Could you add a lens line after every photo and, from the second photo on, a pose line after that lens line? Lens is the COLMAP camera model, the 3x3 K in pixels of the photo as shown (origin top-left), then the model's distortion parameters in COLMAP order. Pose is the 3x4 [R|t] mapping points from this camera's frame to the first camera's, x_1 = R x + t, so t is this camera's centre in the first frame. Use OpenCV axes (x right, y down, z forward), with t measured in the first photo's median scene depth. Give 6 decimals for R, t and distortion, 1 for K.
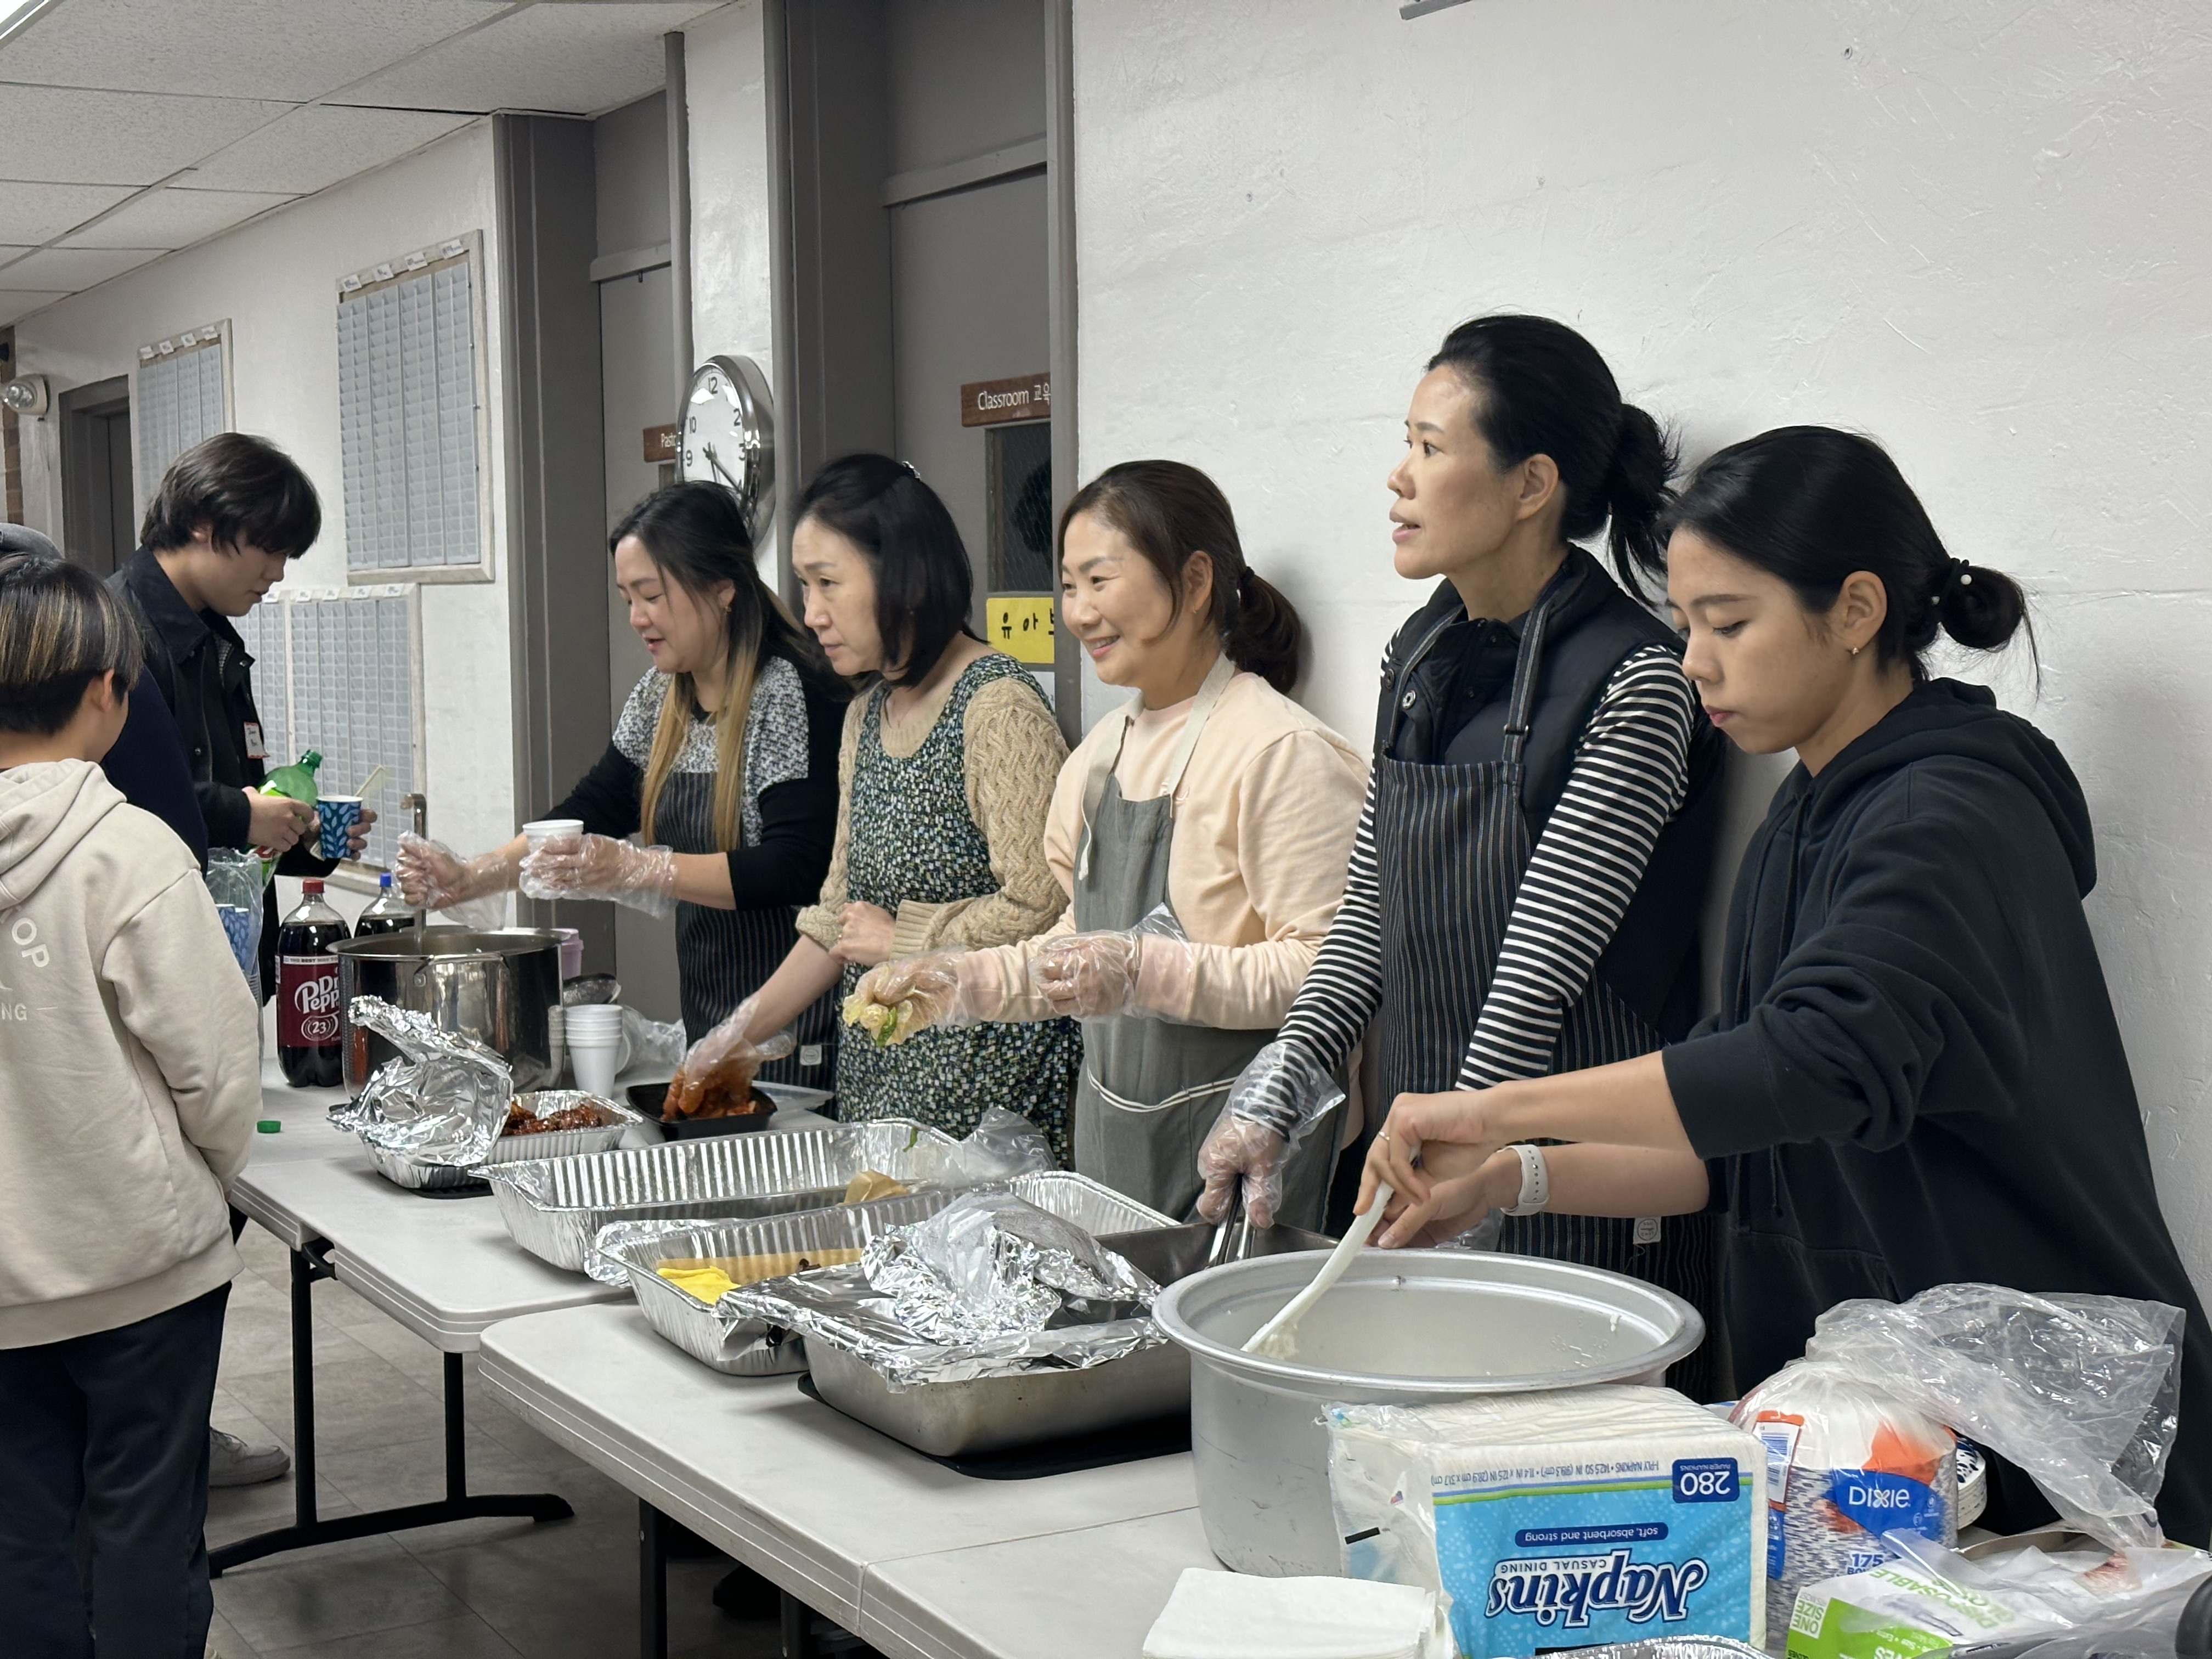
lens RADIAL K [[3055.7, 0, 1109.9], [0, 3055.7, 850.6], [0, 0, 1]] dist [0.136104, 0.000000]
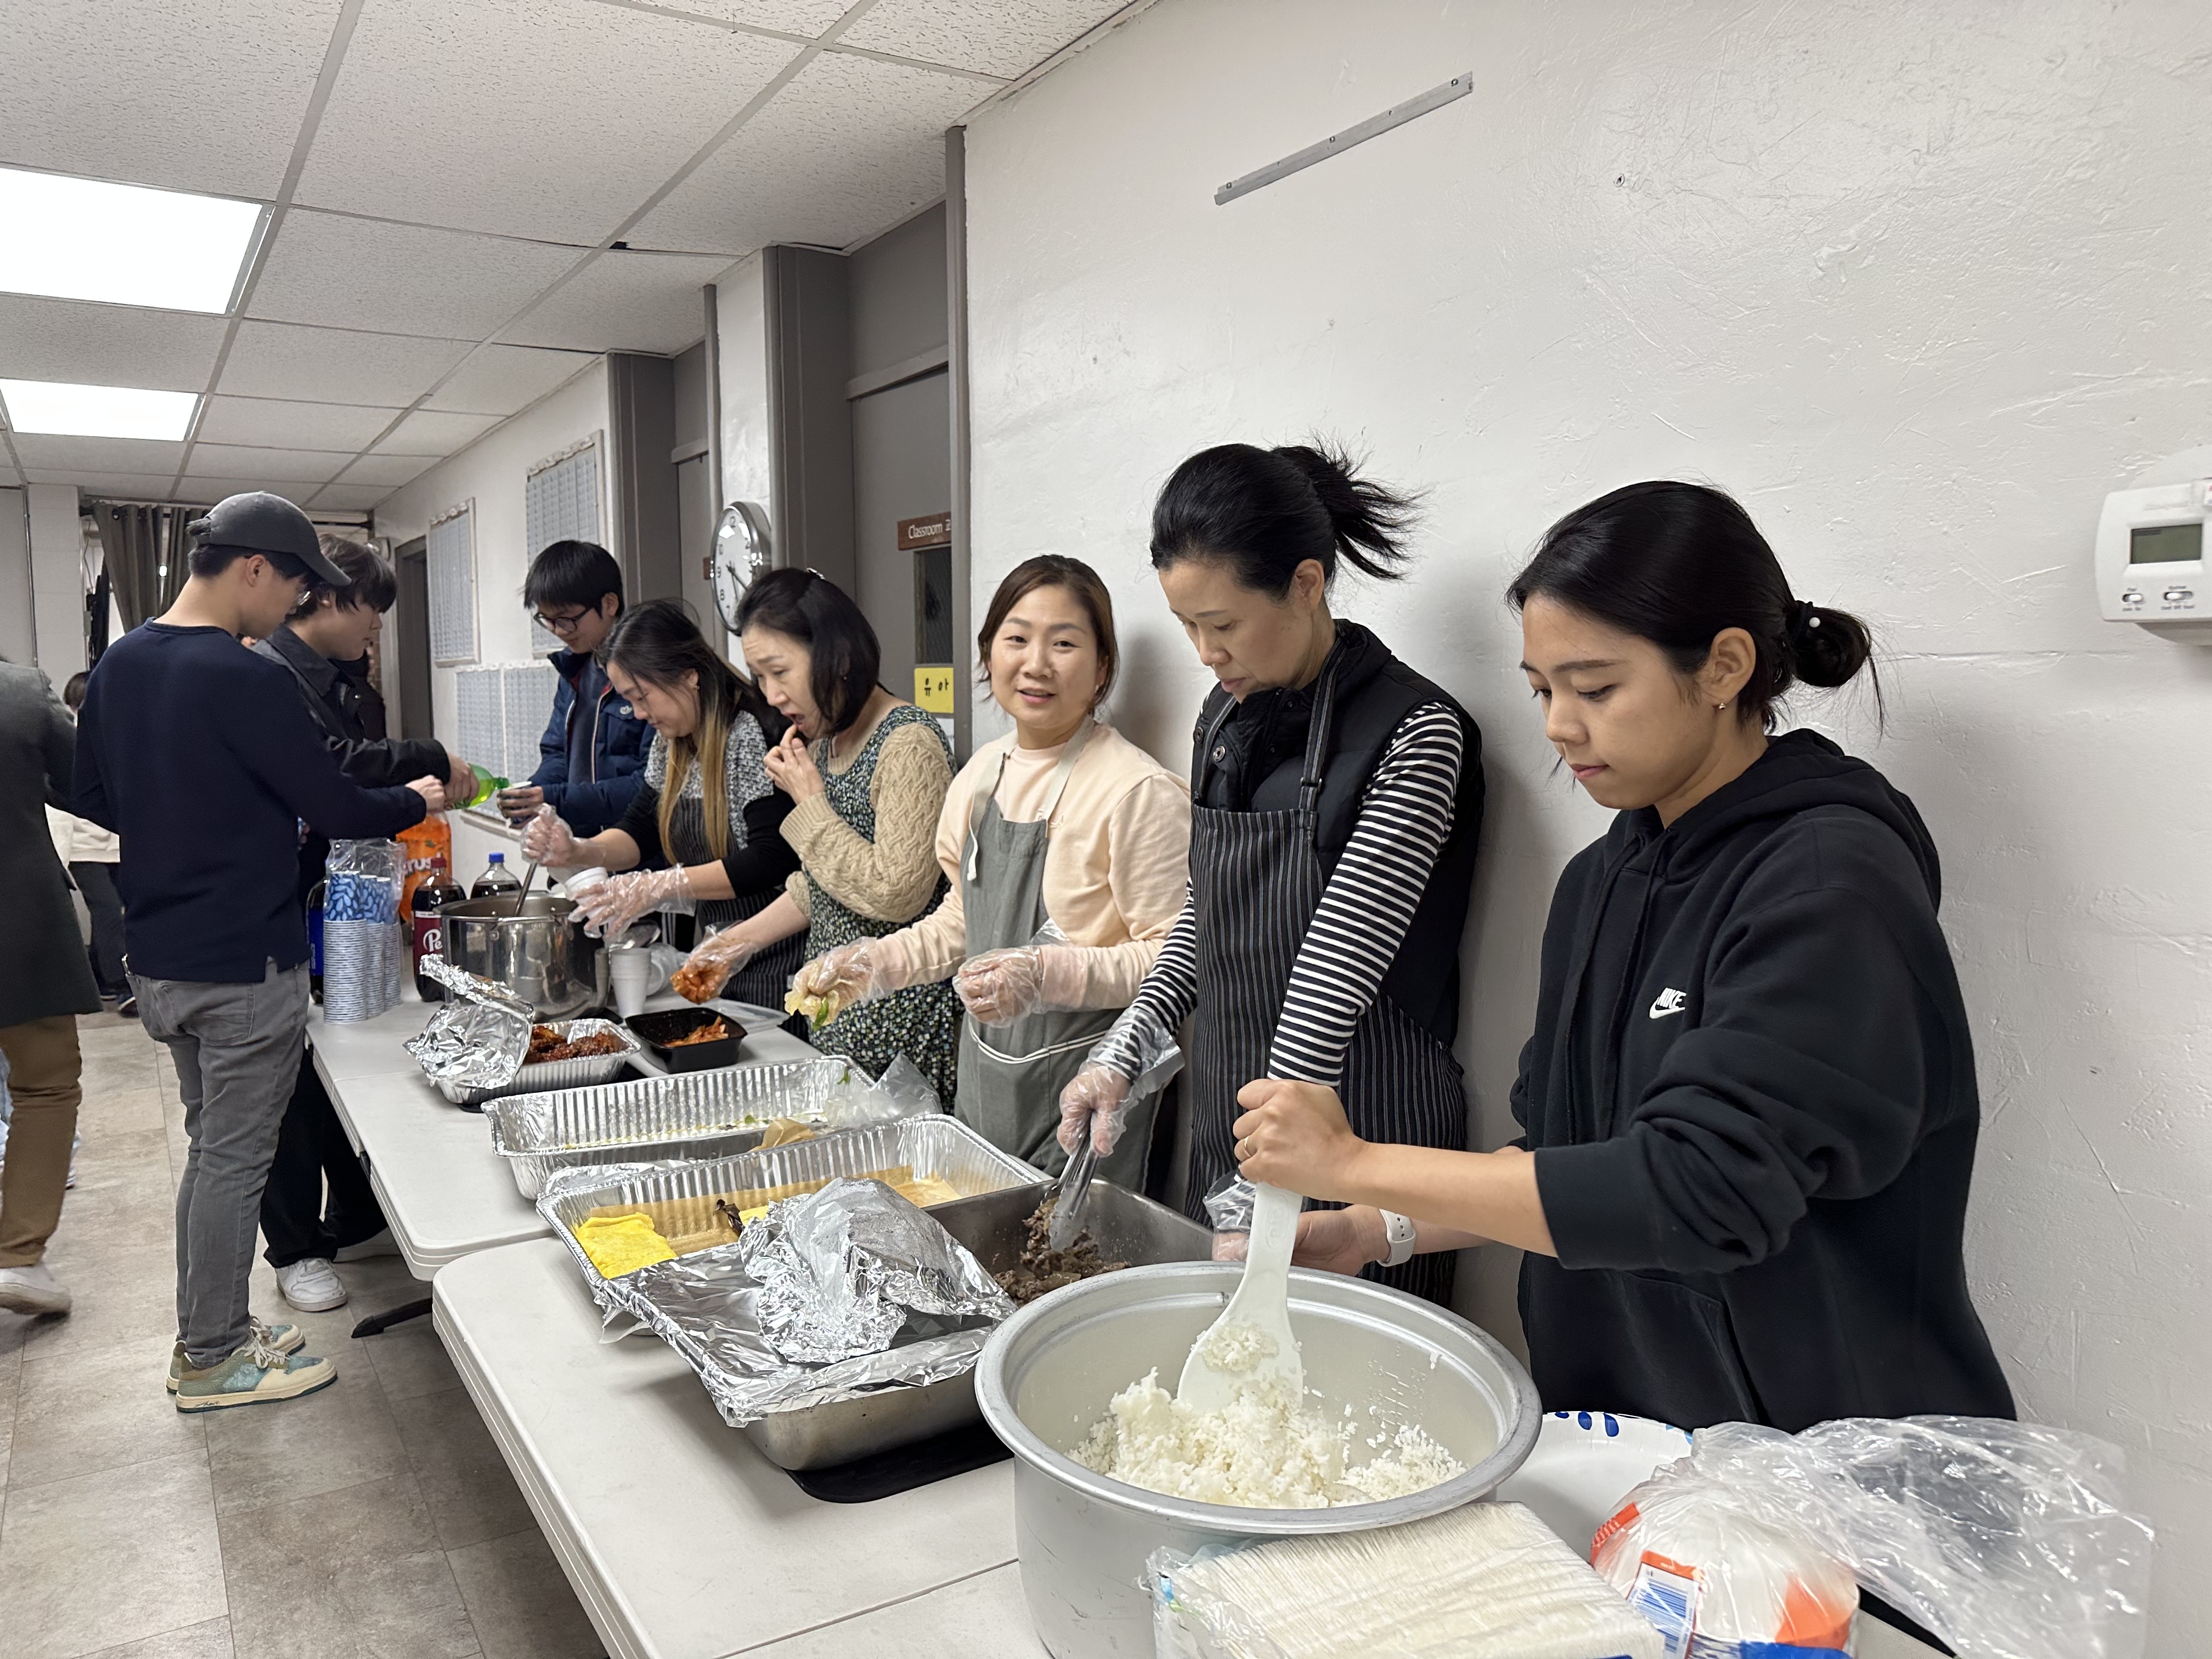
lens RADIAL K [[1539.5, 0, 1089.6], [0, 1539.5, 832.8], [0, 0, 1]] dist [0.059033, -0.051800]
pose [[0.999457, -0.002616, 0.032857, 0.023515], [0.001845, 0.999722, 0.023493, -0.027200], [-0.032909, -0.023419, 0.999184, 0.340396]]
